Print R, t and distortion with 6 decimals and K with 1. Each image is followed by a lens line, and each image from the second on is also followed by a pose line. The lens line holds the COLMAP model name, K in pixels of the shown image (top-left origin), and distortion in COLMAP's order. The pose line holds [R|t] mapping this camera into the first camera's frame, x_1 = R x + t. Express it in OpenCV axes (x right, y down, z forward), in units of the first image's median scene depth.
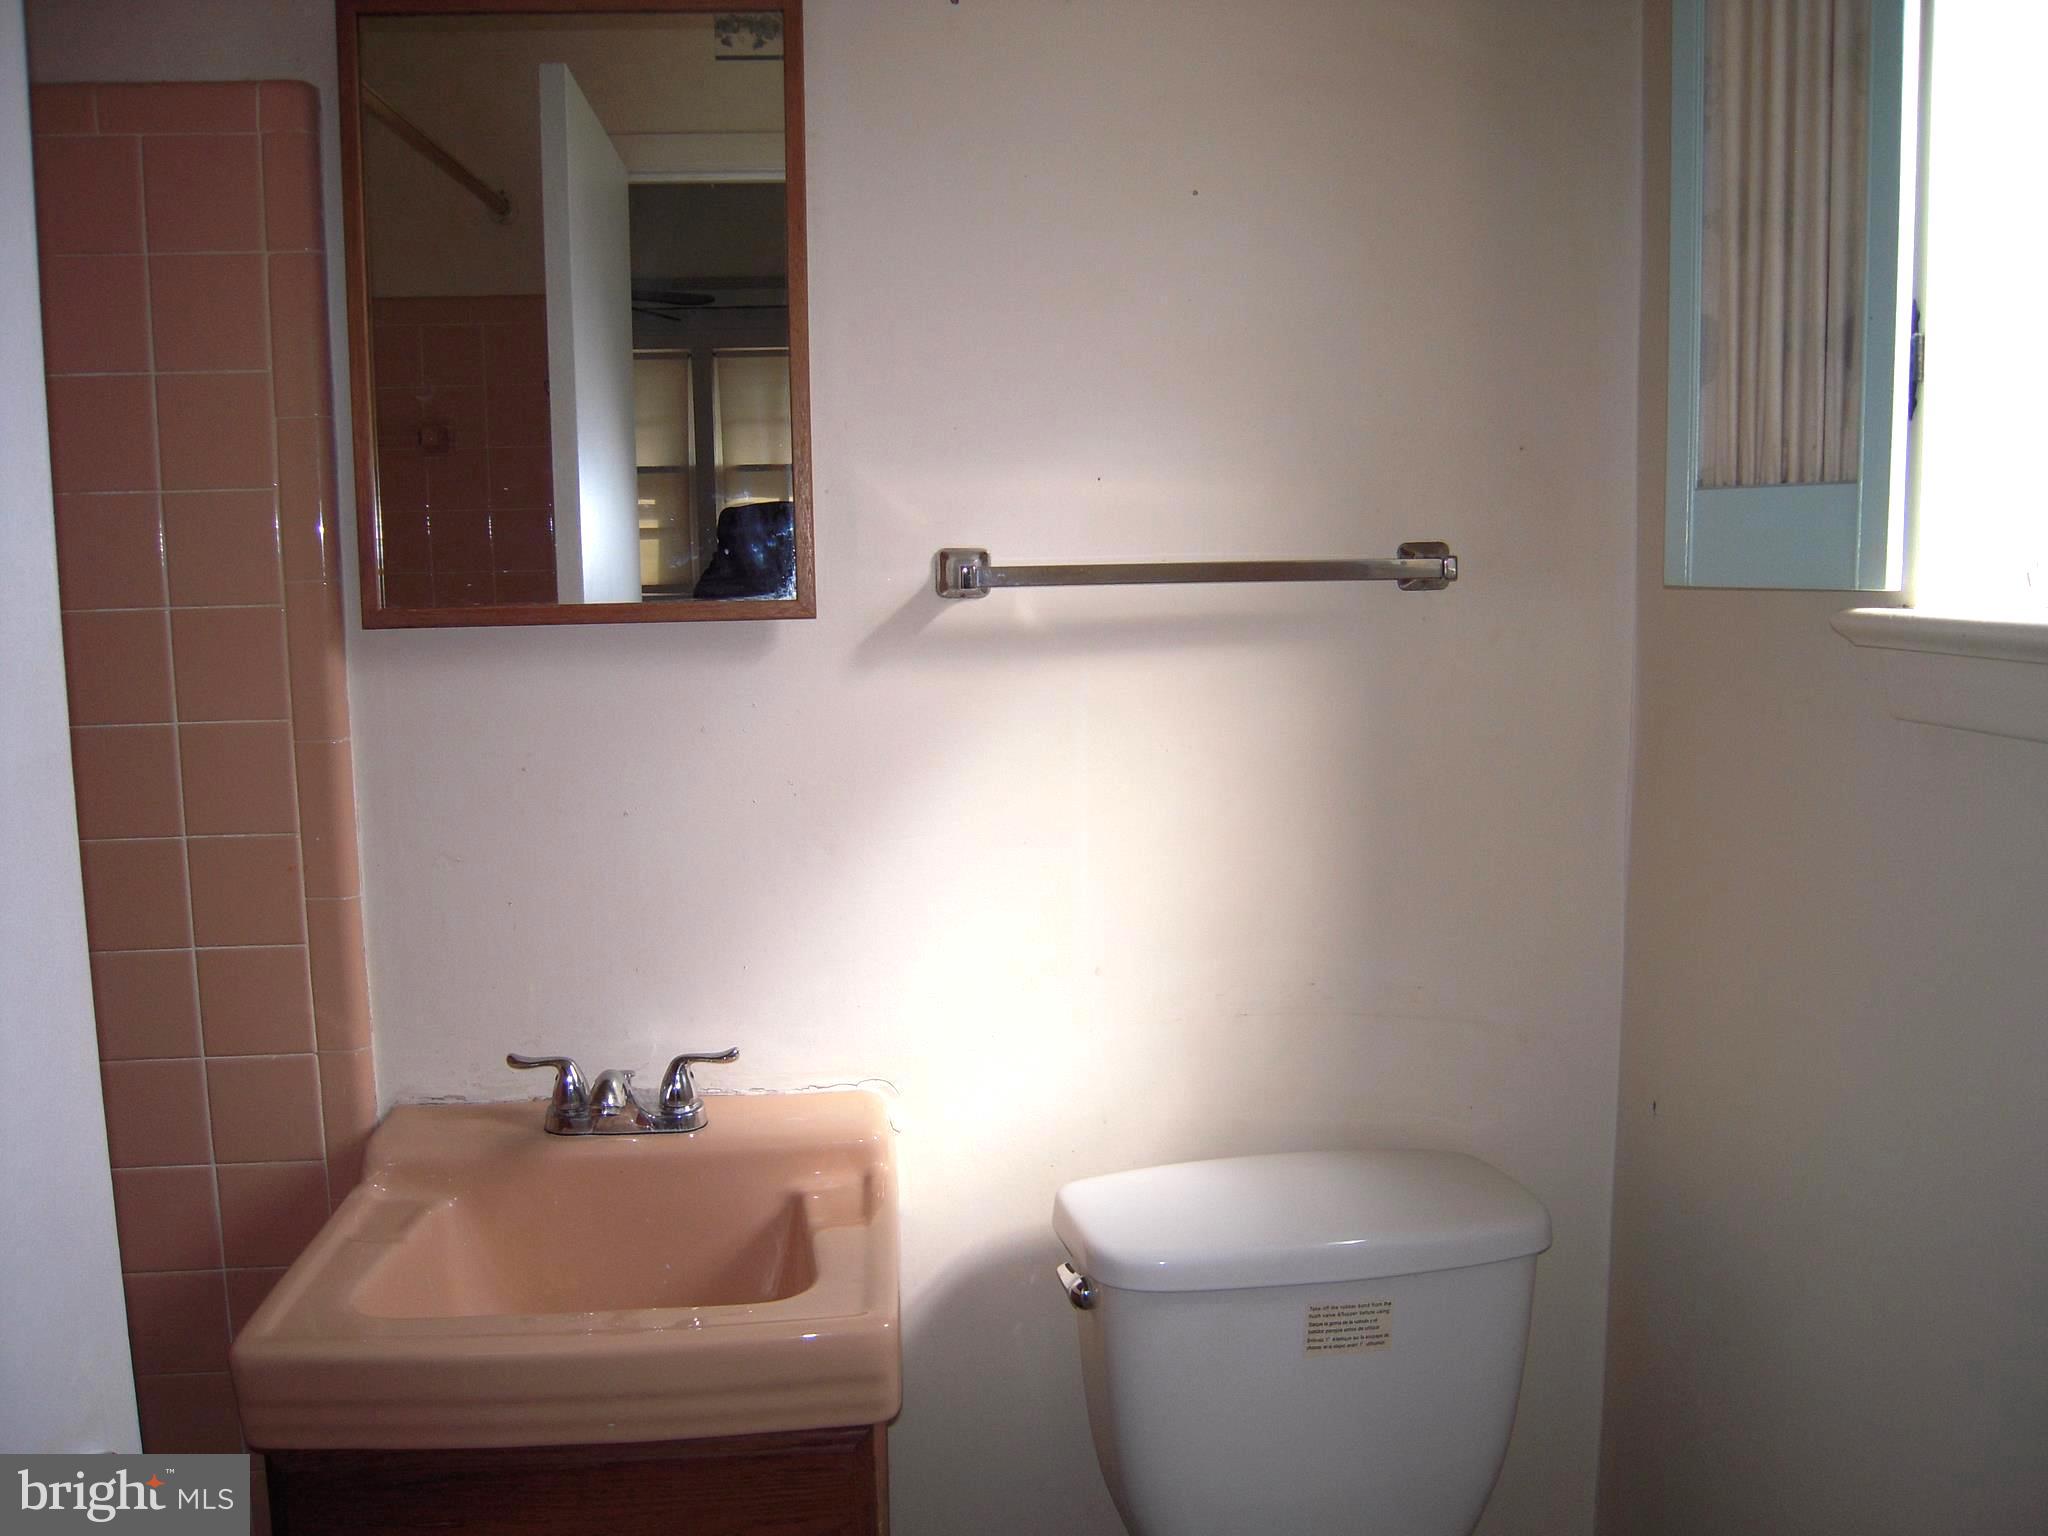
lens RADIAL K [[1713.5, 0, 1026.5], [0, 1713.5, 760.7], [0, 0, 1]] dist [-0.118998, 0.062537]
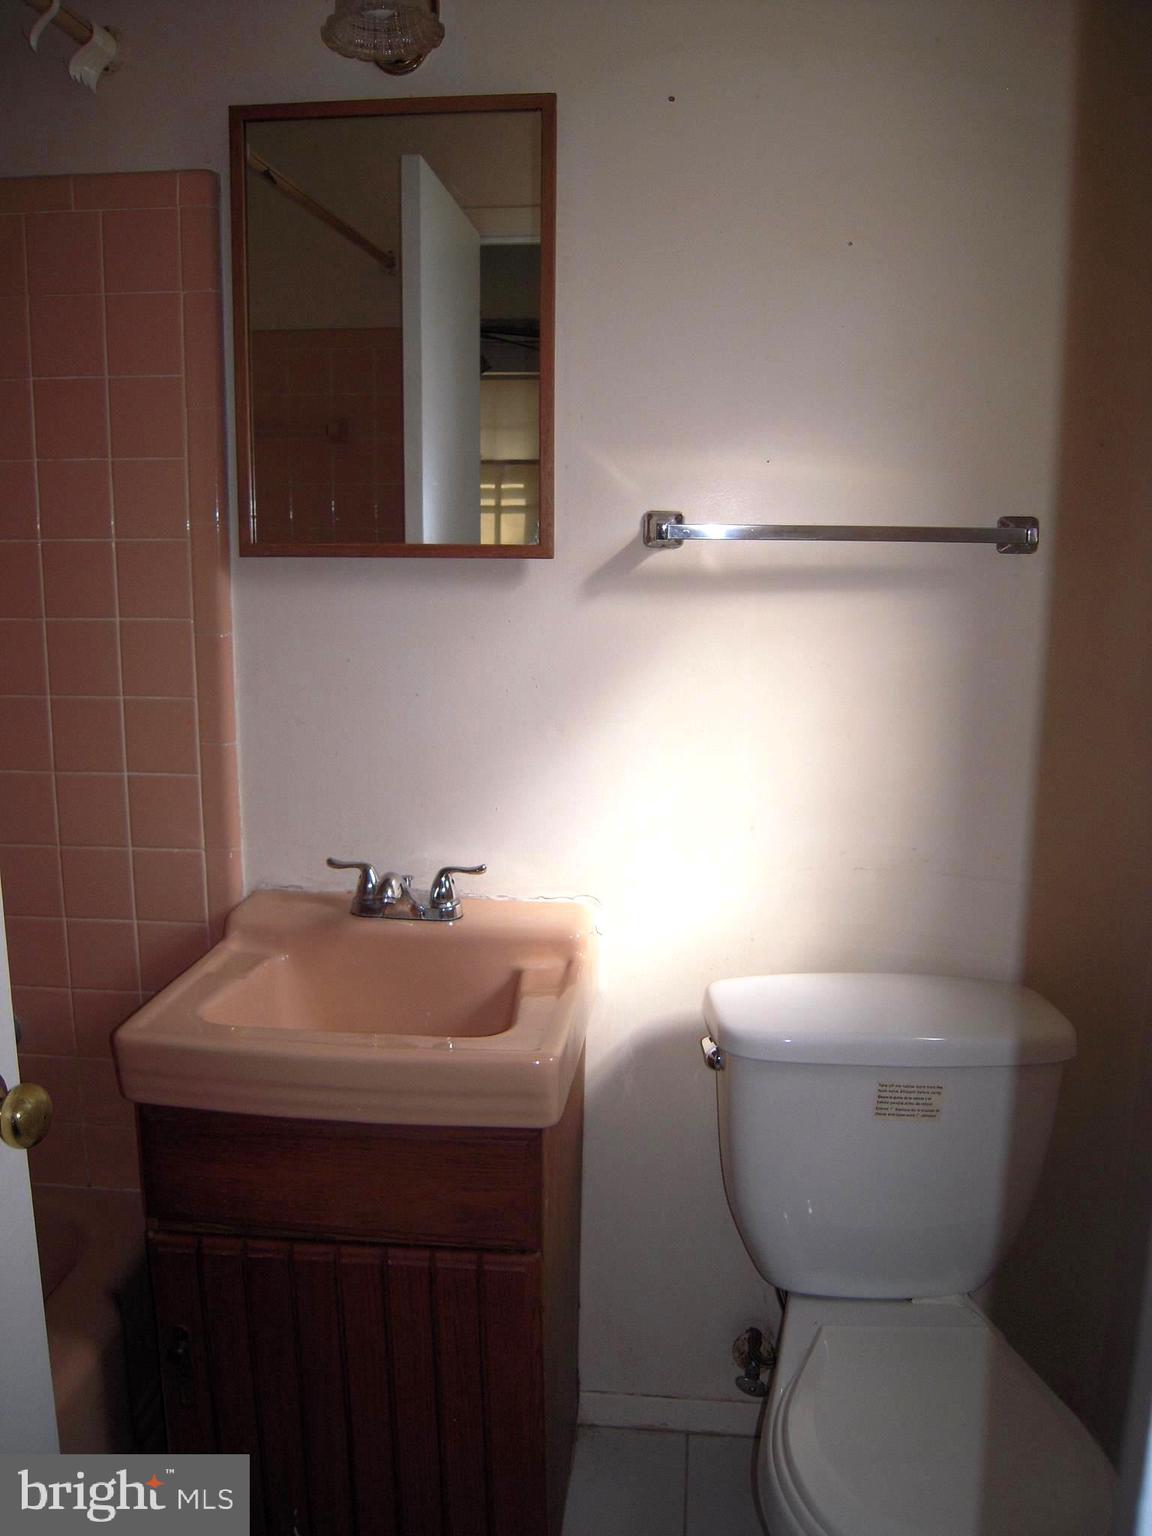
lens RADIAL K [[1285.1, 0, 579.0], [0, 1285.1, 778.1], [0, 0, 1]] dist [-0.118998, 0.062537]
pose [[0.981400, 0.059553, -0.182501, 0.096697], [-0.047105, 0.996306, 0.071799, 0.017901], [0.186103, -0.061867, 0.980581, -0.021691]]
